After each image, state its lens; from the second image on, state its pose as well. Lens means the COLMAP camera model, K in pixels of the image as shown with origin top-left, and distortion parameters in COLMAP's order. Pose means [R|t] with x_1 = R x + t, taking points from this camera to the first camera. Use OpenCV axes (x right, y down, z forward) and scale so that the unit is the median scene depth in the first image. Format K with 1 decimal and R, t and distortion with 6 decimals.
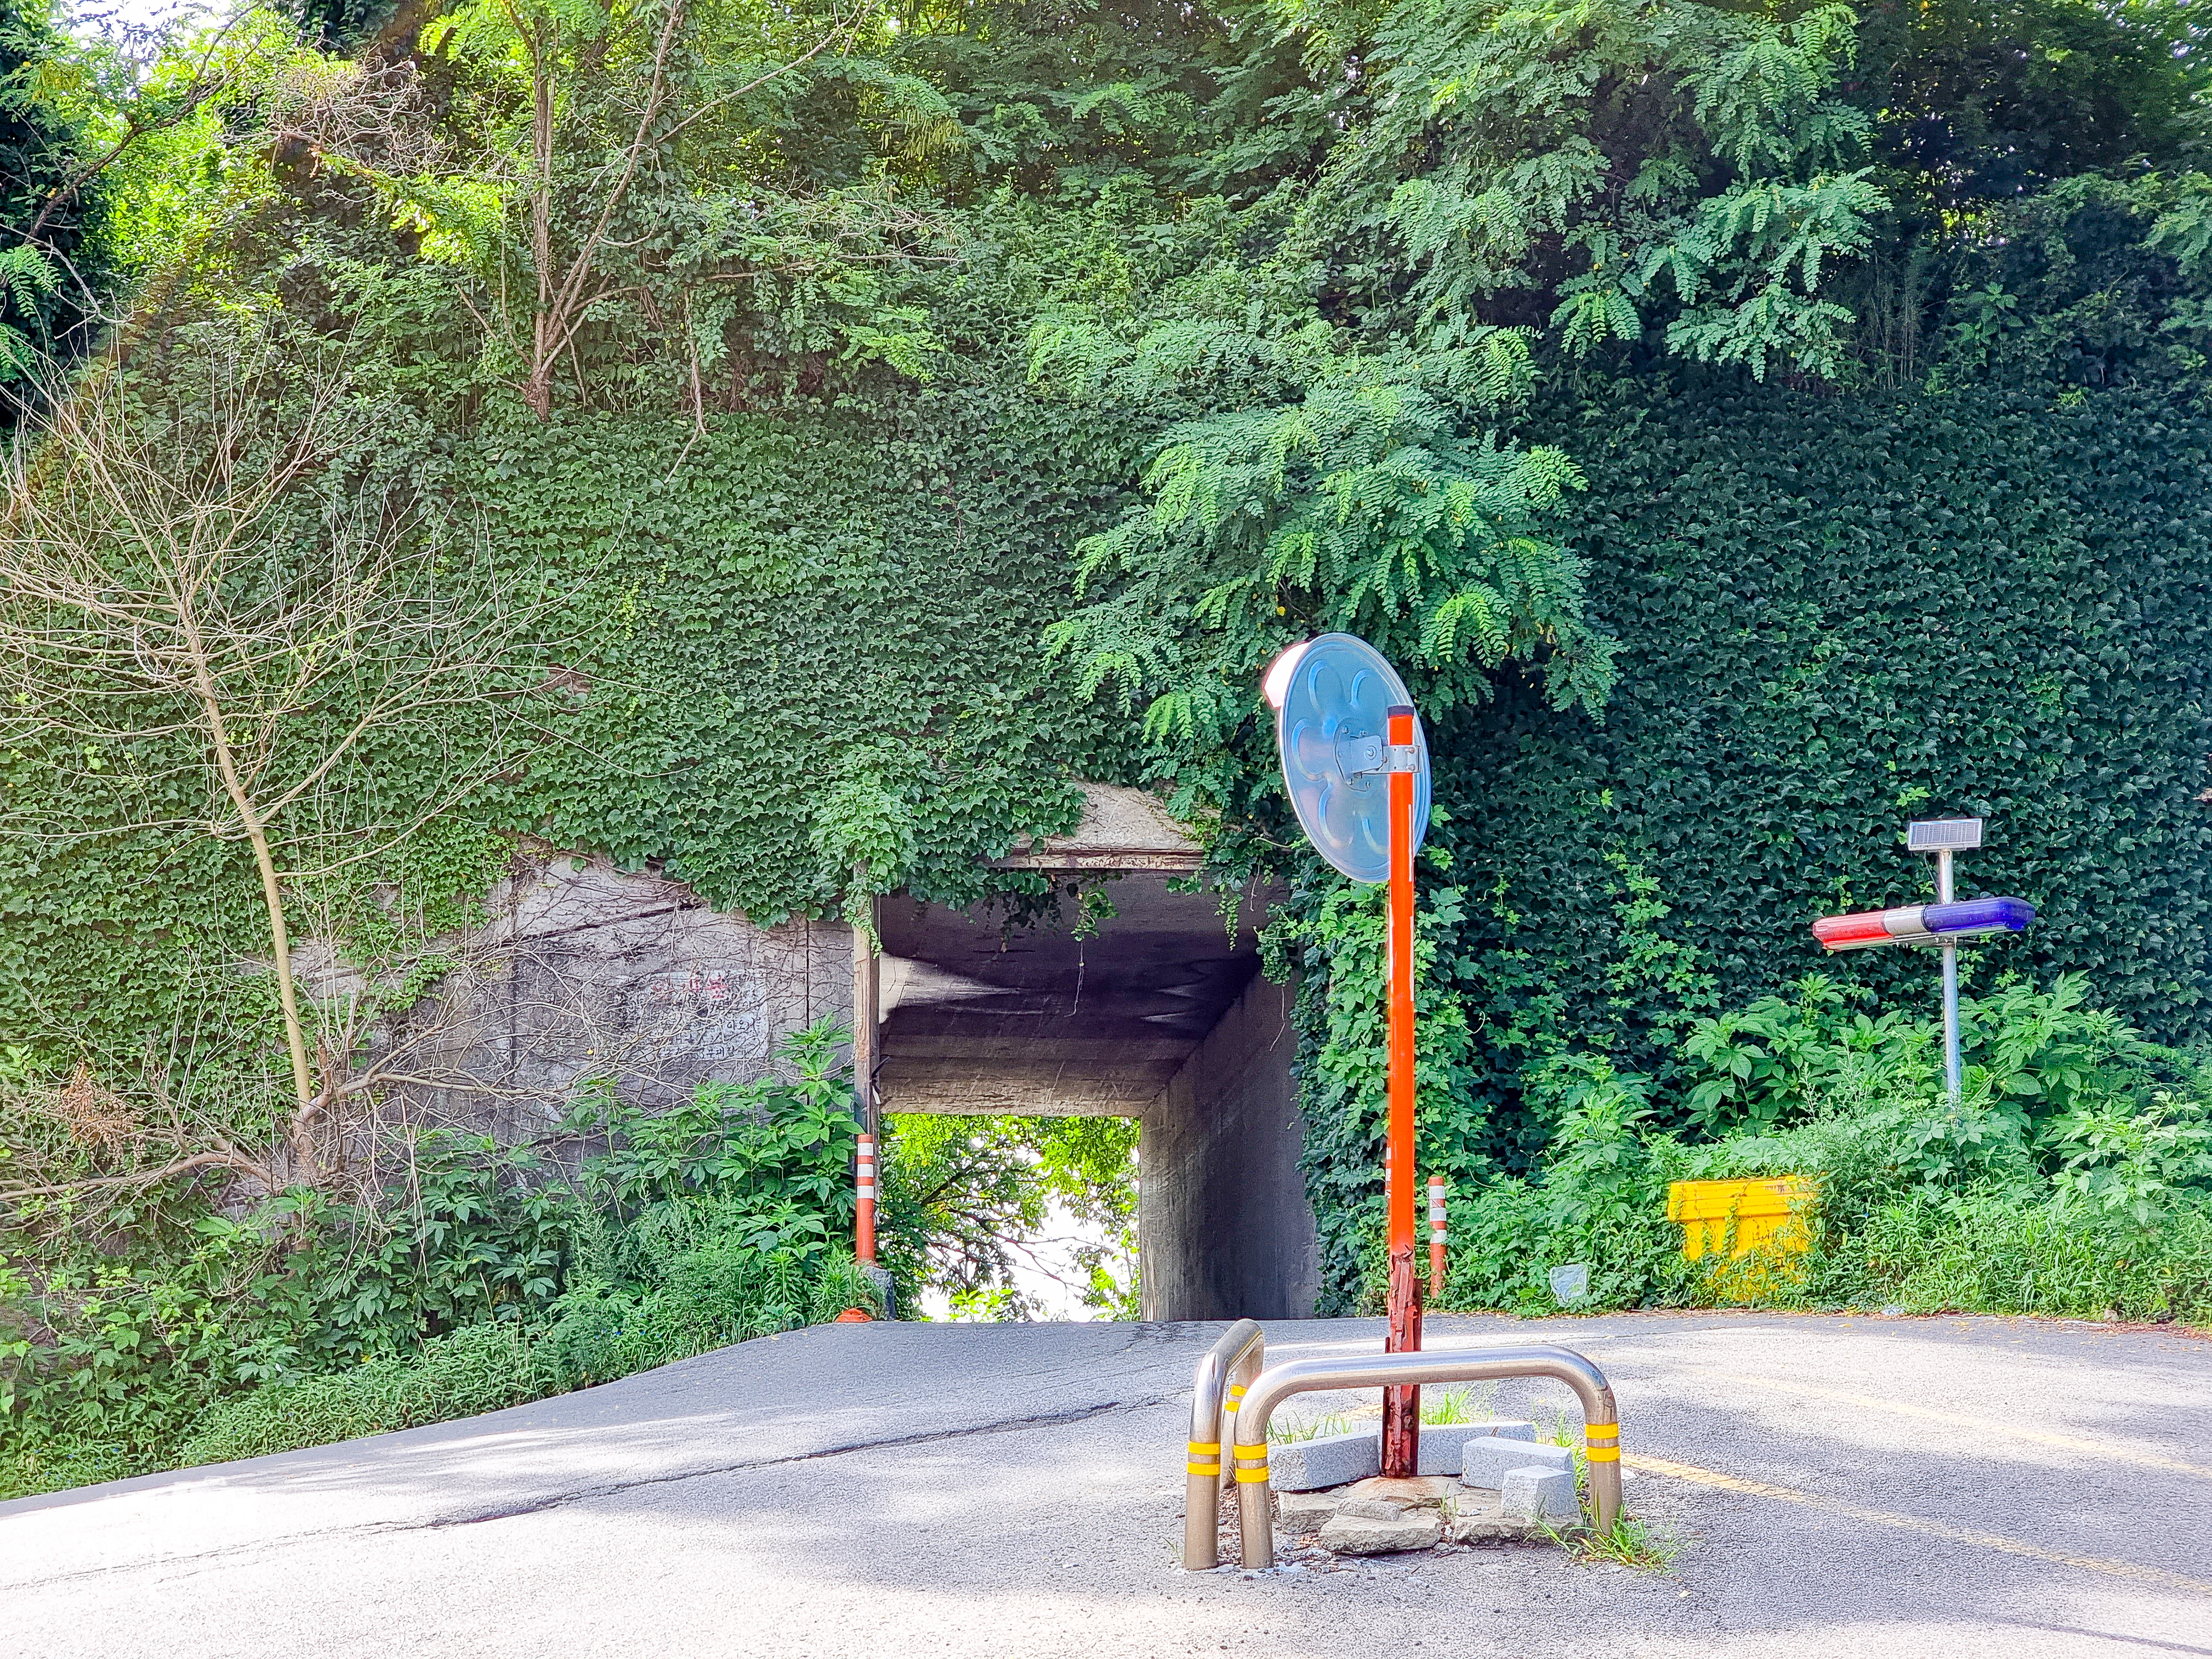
lens RADIAL K [[4332.2, 0, 1101.1], [0, 4332.2, 828.6], [0, 0, 1]] dist [0.000825, 0.000000]
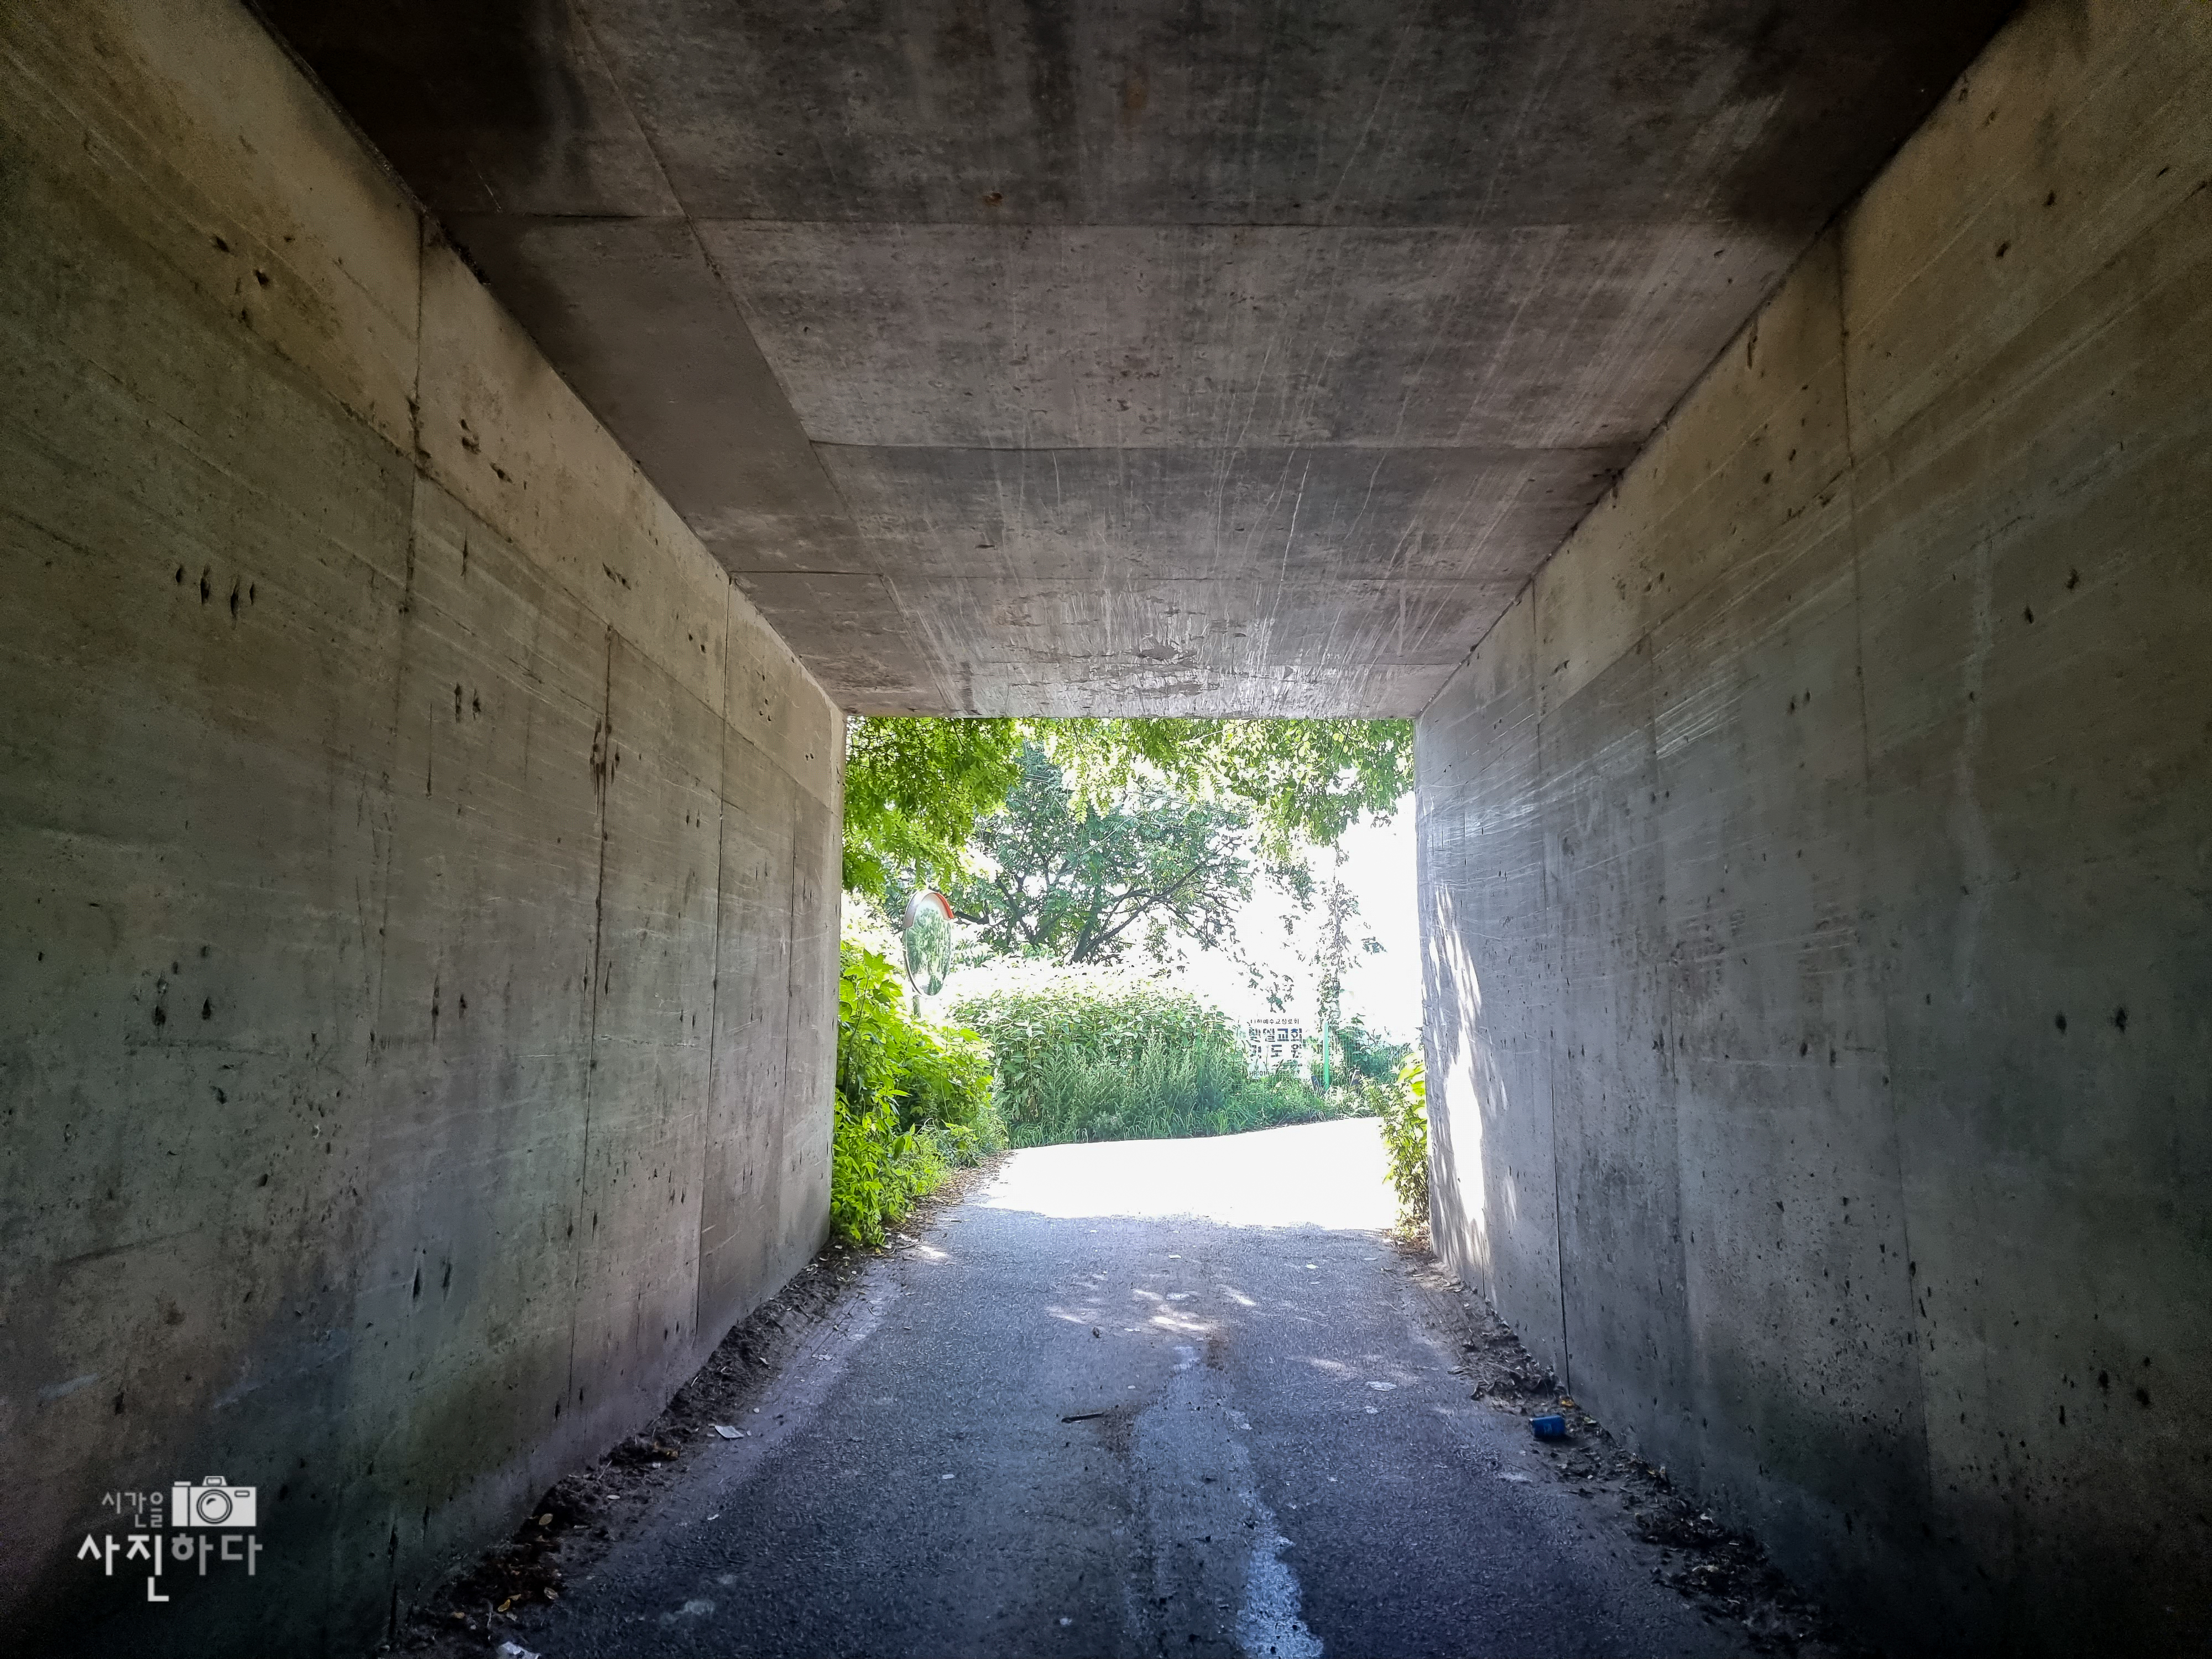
lens RADIAL K [[1556.2, 0, 1055.5], [0, 1556.2, 789.2], [0, 0, 1]] dist [0.035263, -0.025354]
pose [[0.990217, -0.015822, -0.138639, -0.010614], [0.018499, 0.999666, 0.018041, 0.070777], [0.138307, -0.020429, 0.990179, 0.769913]]
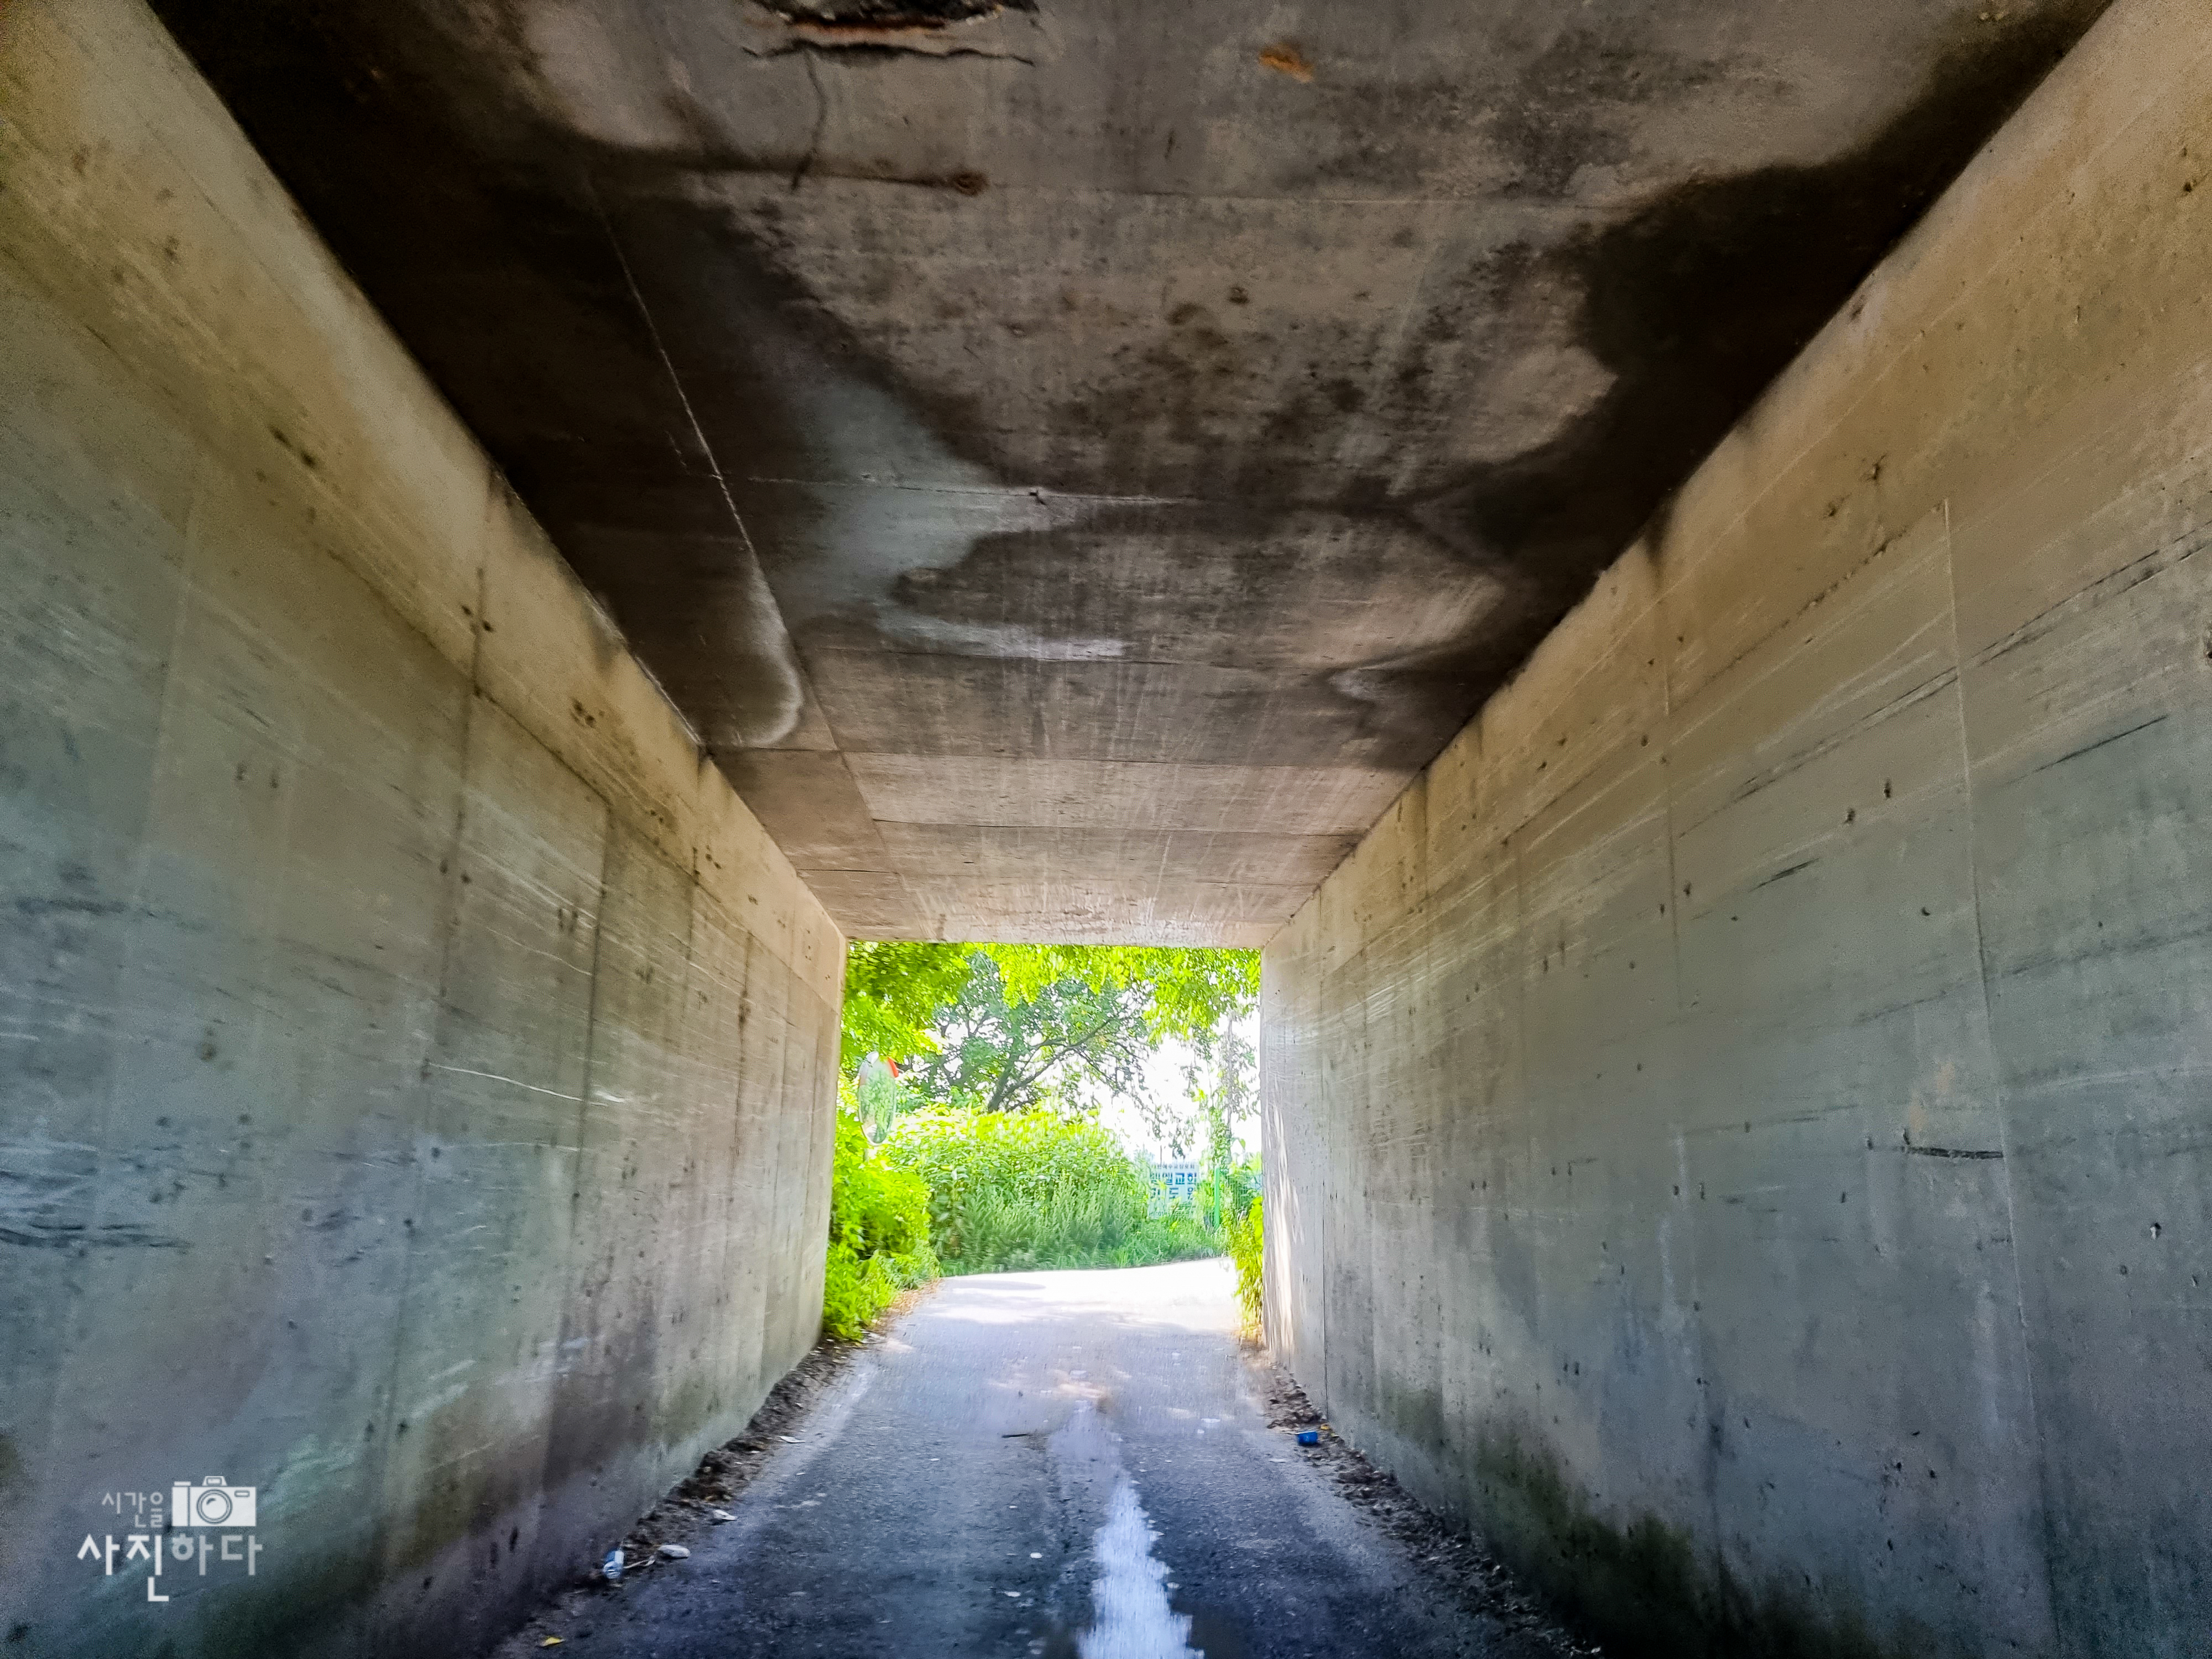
lens RADIAL K [[1556.2, 0, 1122.8], [0, 1556.2, 785.4], [0, 0, 1]] dist [0.035263, -0.025354]
pose [[0.999045, 0.006018, -0.043270, -0.004989], [-0.009046, 0.997497, -0.070124, 0.055527], [0.042740, 0.070449, 0.996599, 0.690248]]
